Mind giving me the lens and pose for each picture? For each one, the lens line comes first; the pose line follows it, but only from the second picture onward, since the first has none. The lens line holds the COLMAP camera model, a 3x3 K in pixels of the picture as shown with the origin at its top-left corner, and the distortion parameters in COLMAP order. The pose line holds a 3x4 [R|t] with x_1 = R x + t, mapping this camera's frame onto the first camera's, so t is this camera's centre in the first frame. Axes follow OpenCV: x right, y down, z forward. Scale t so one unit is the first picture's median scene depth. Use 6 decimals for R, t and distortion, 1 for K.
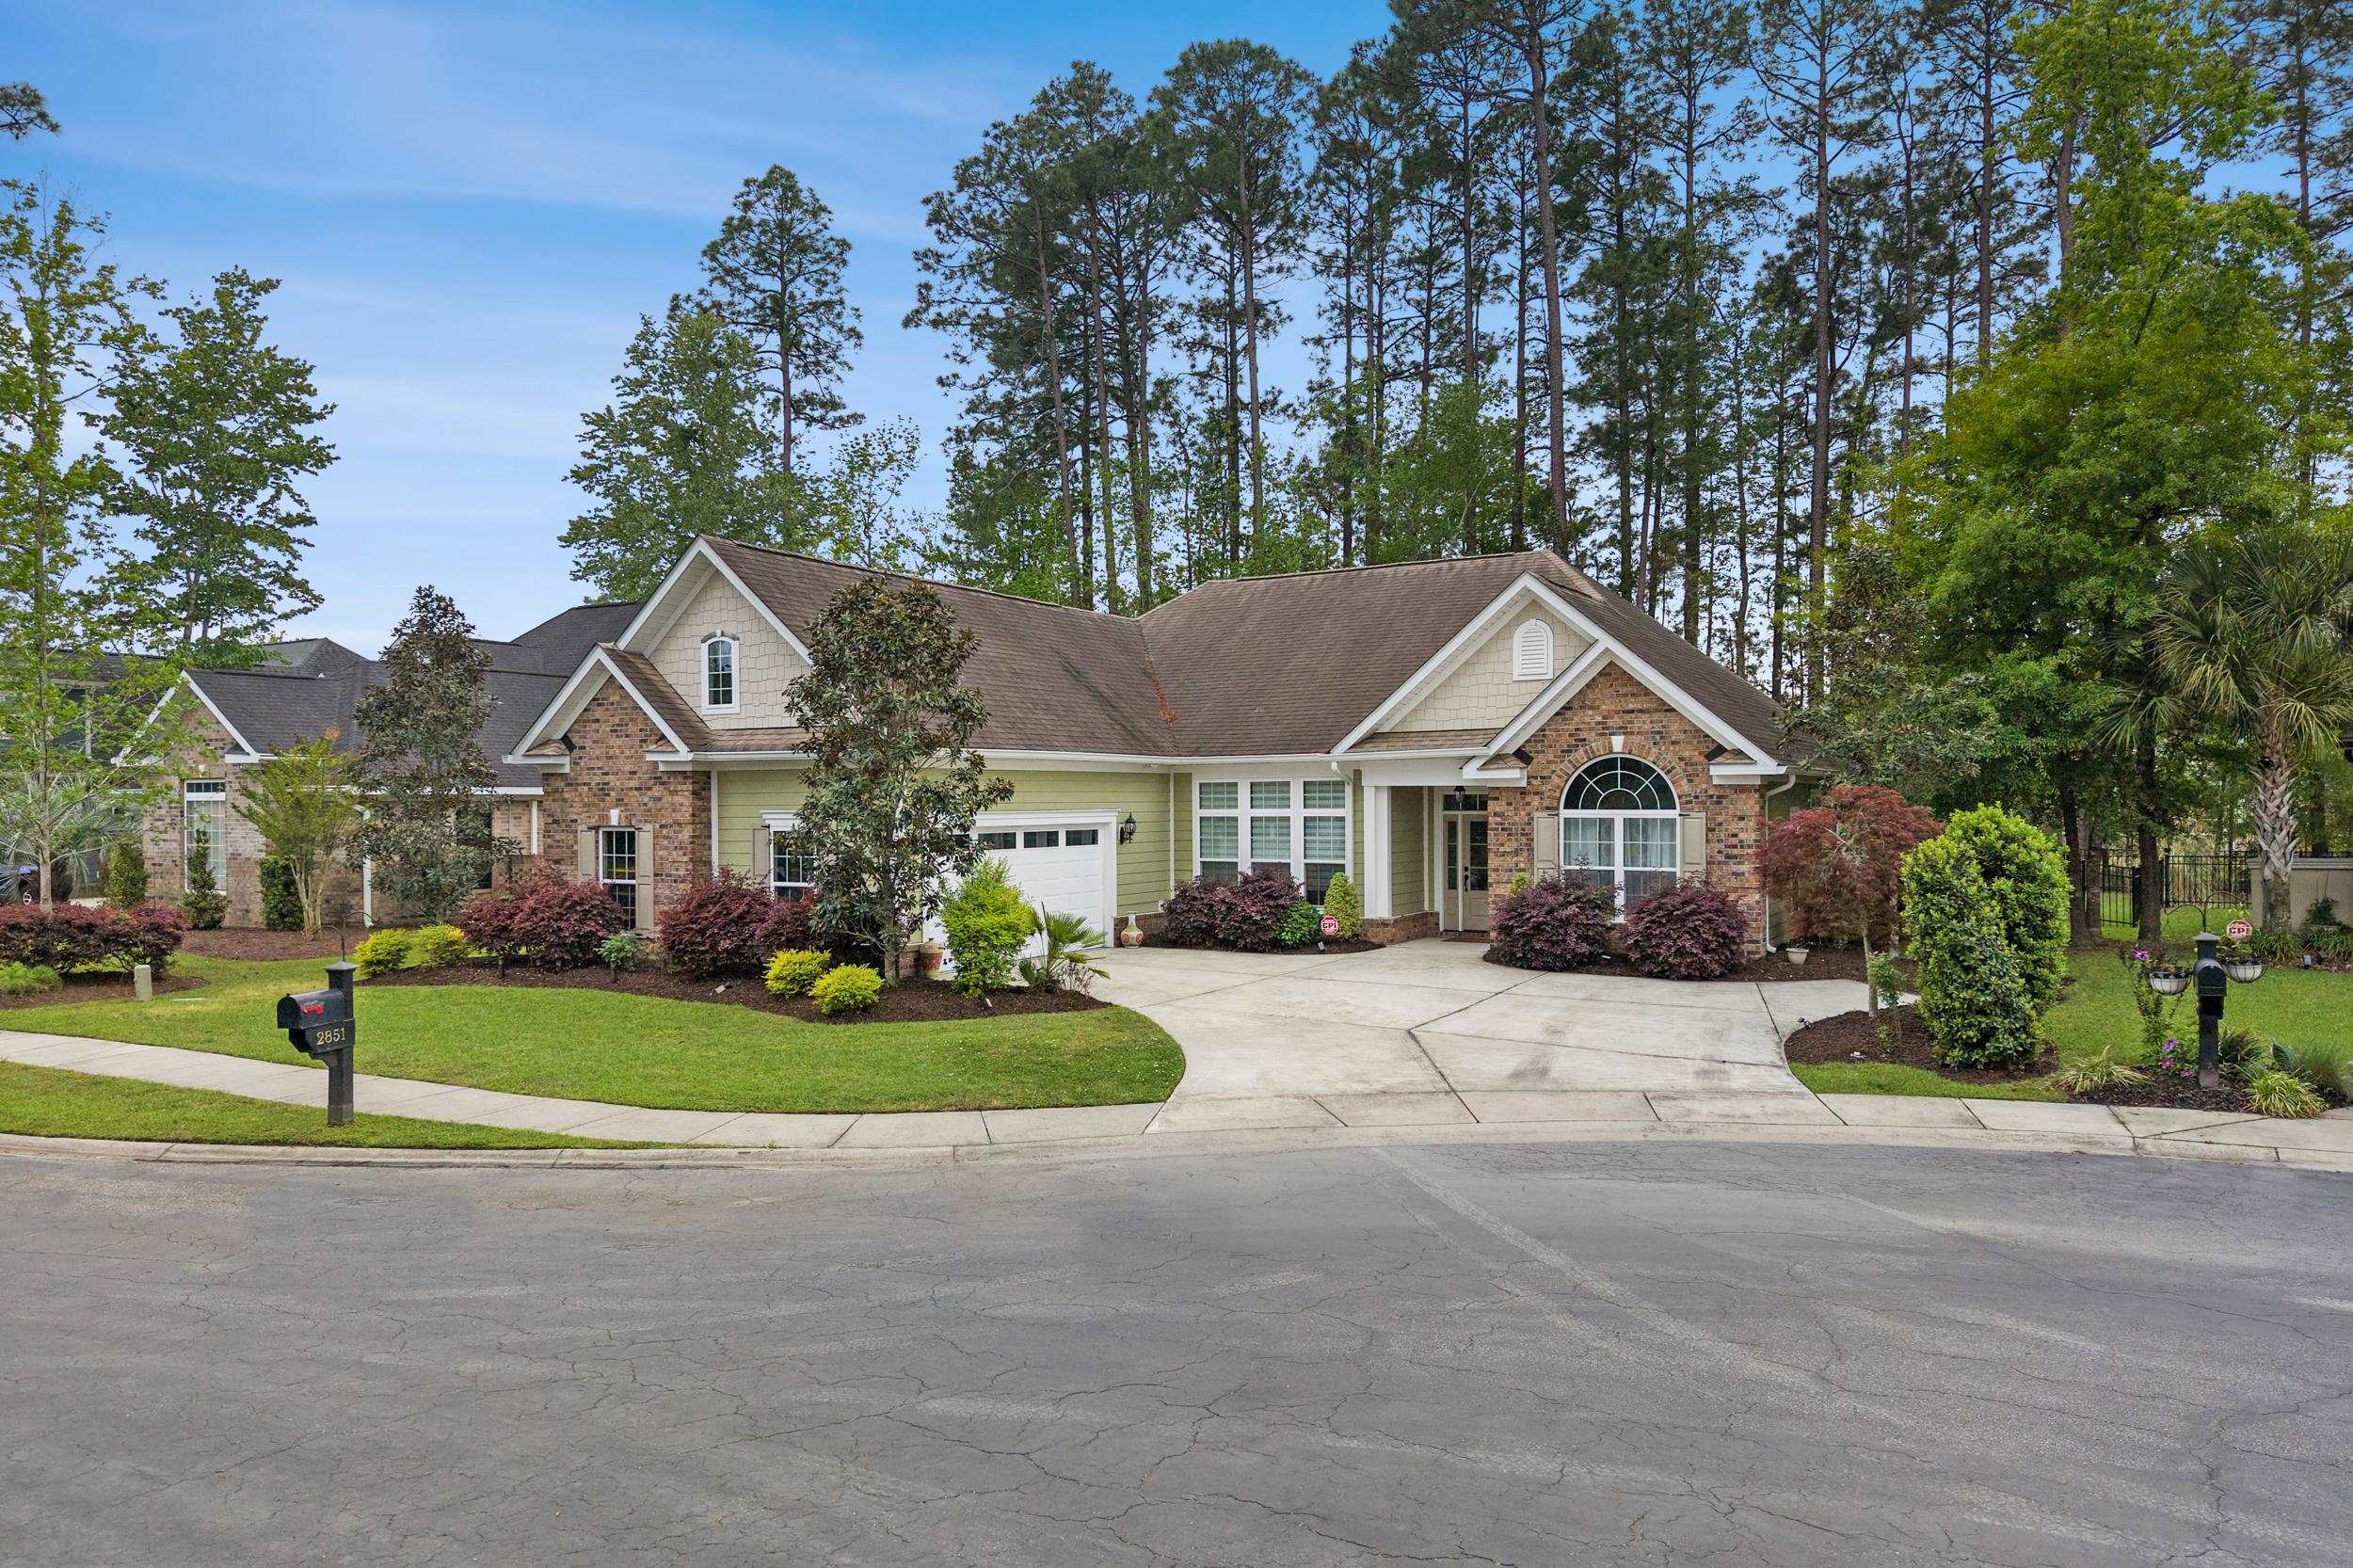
lens RADIAL K [[1581.2, 0, 1176.5], [0, 1581.2, 784.0], [0, 0, 1]] dist [0.000559, -0.000268]
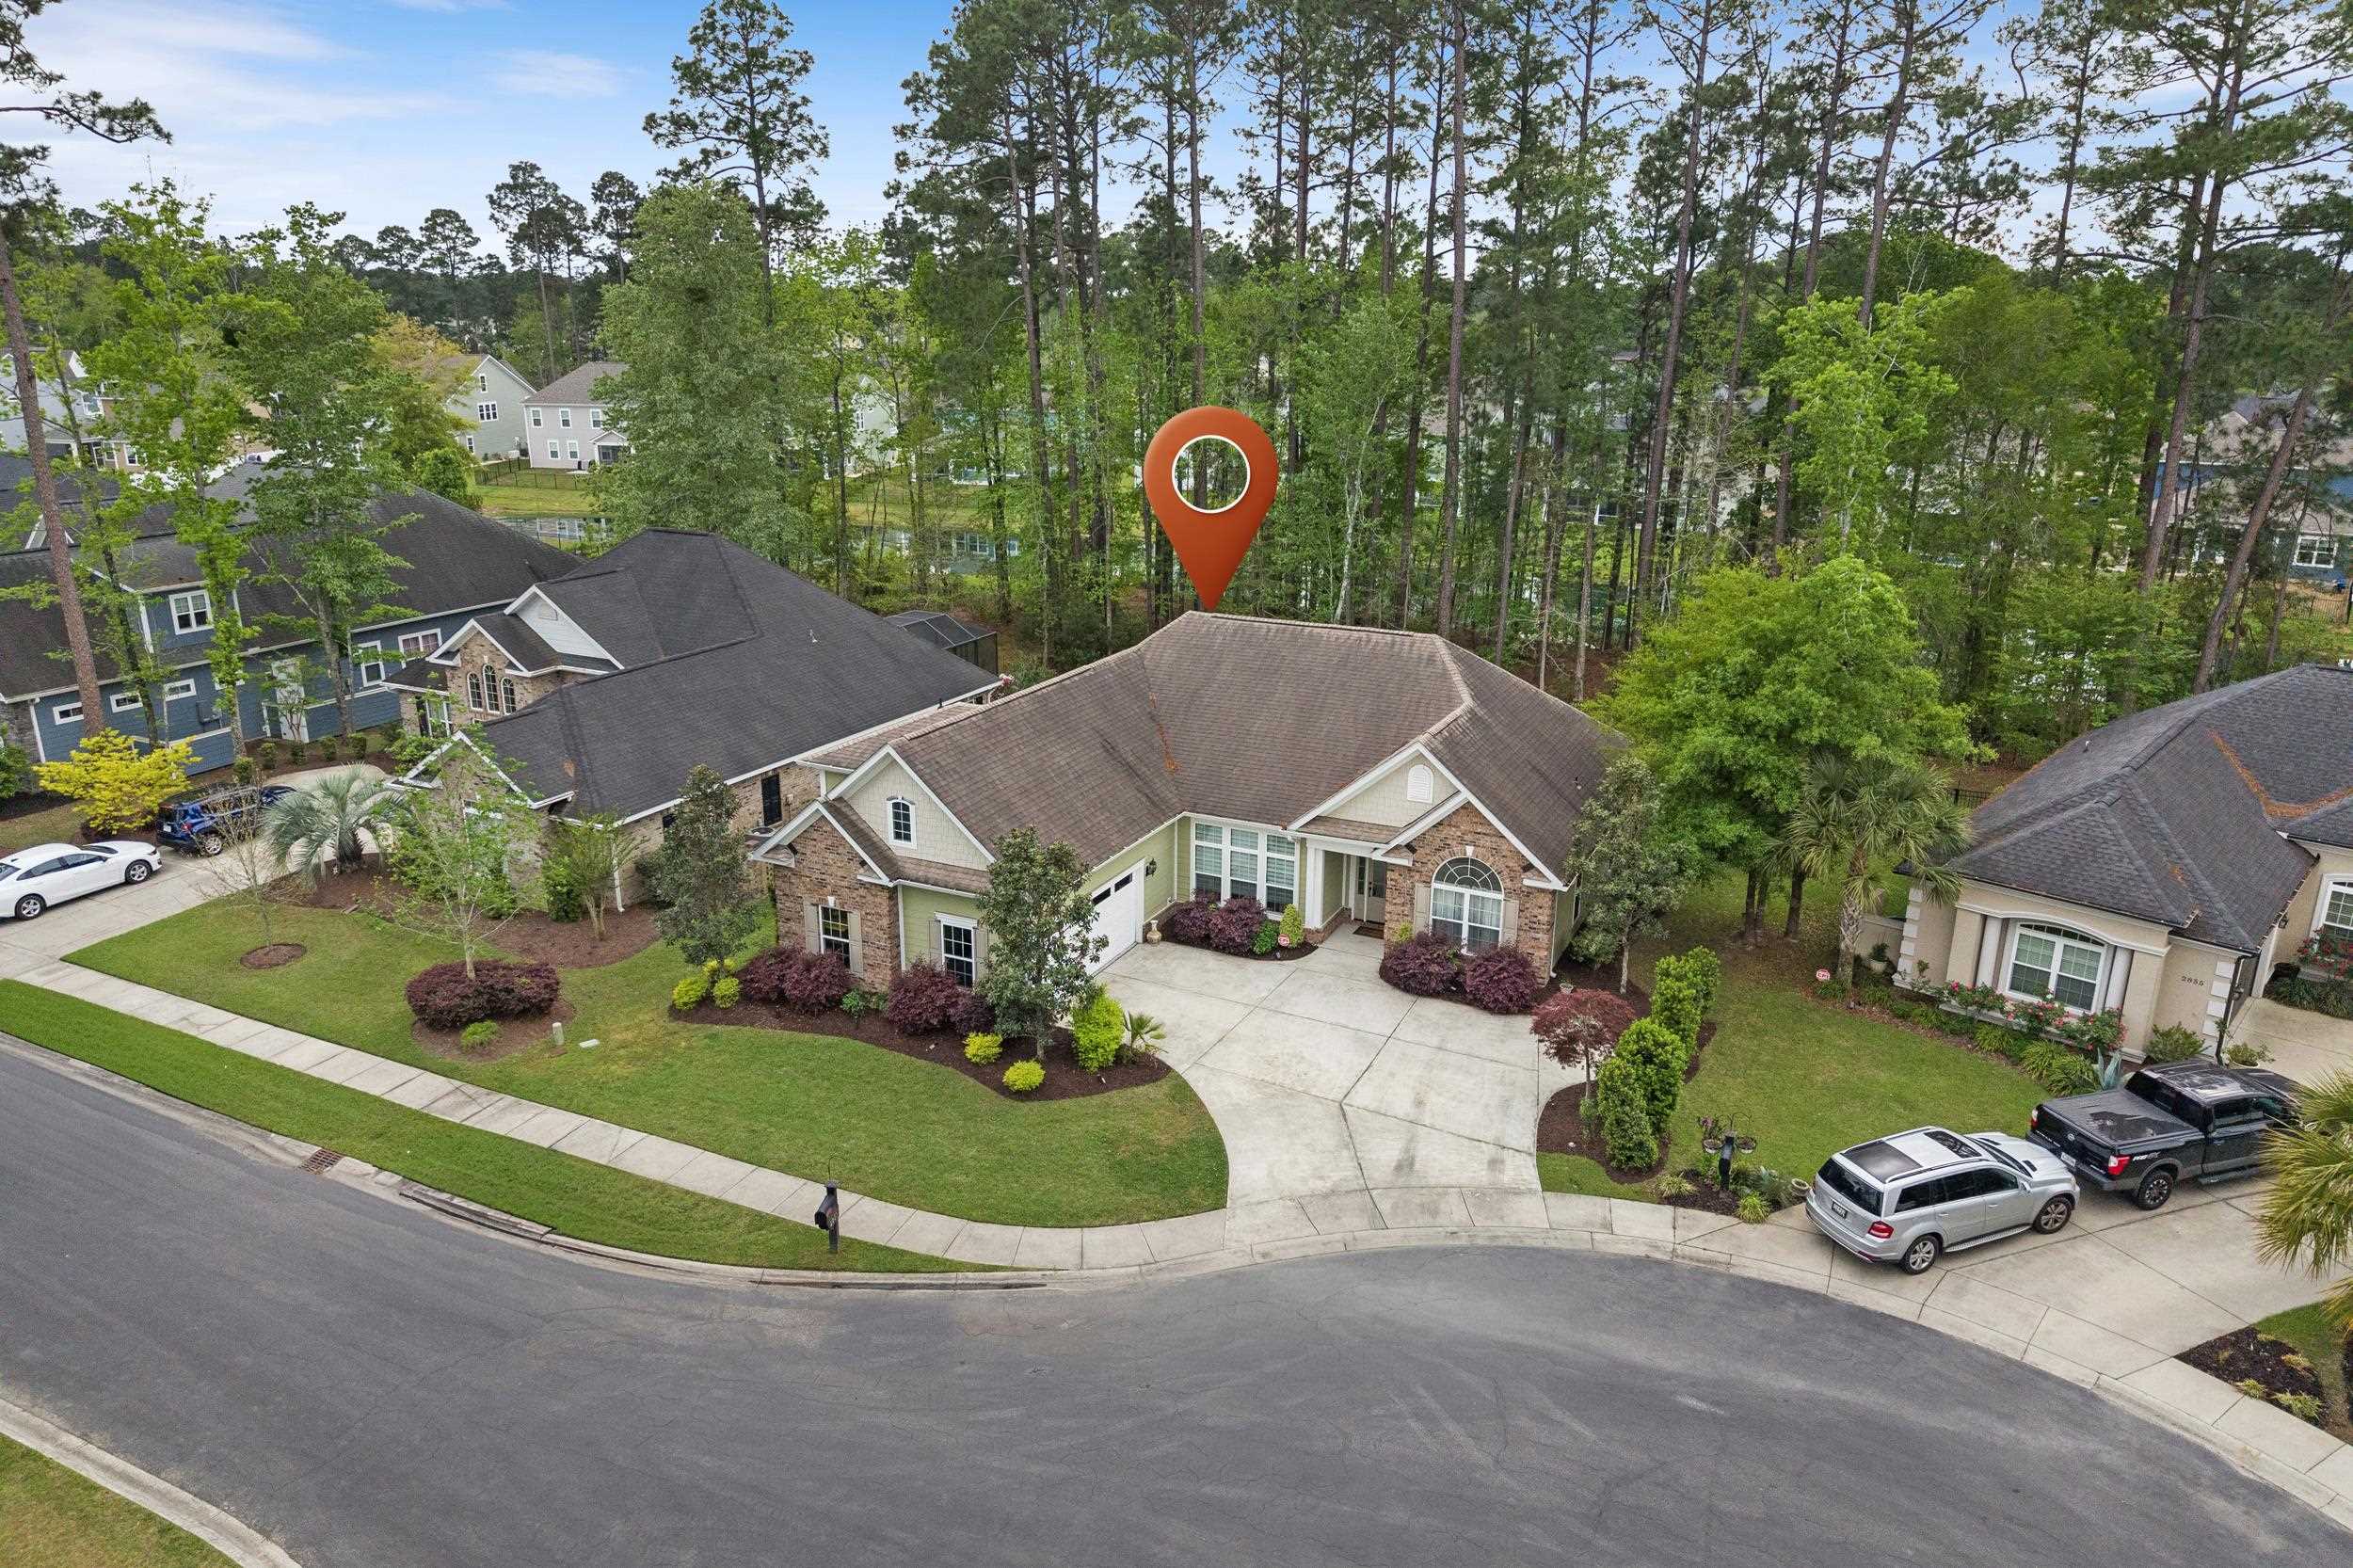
lens RADIAL K [[1539.4, 0, 1176.5], [0, 1539.4, 784.0], [0, 0, 1]] dist [0.050698, -0.071553]
pose [[0.997510, -0.010507, 0.069742, -0.121847], [-0.010406, 0.956094, 0.292875, -0.537103], [-0.069757, -0.292871, 0.953604, -0.435819]]
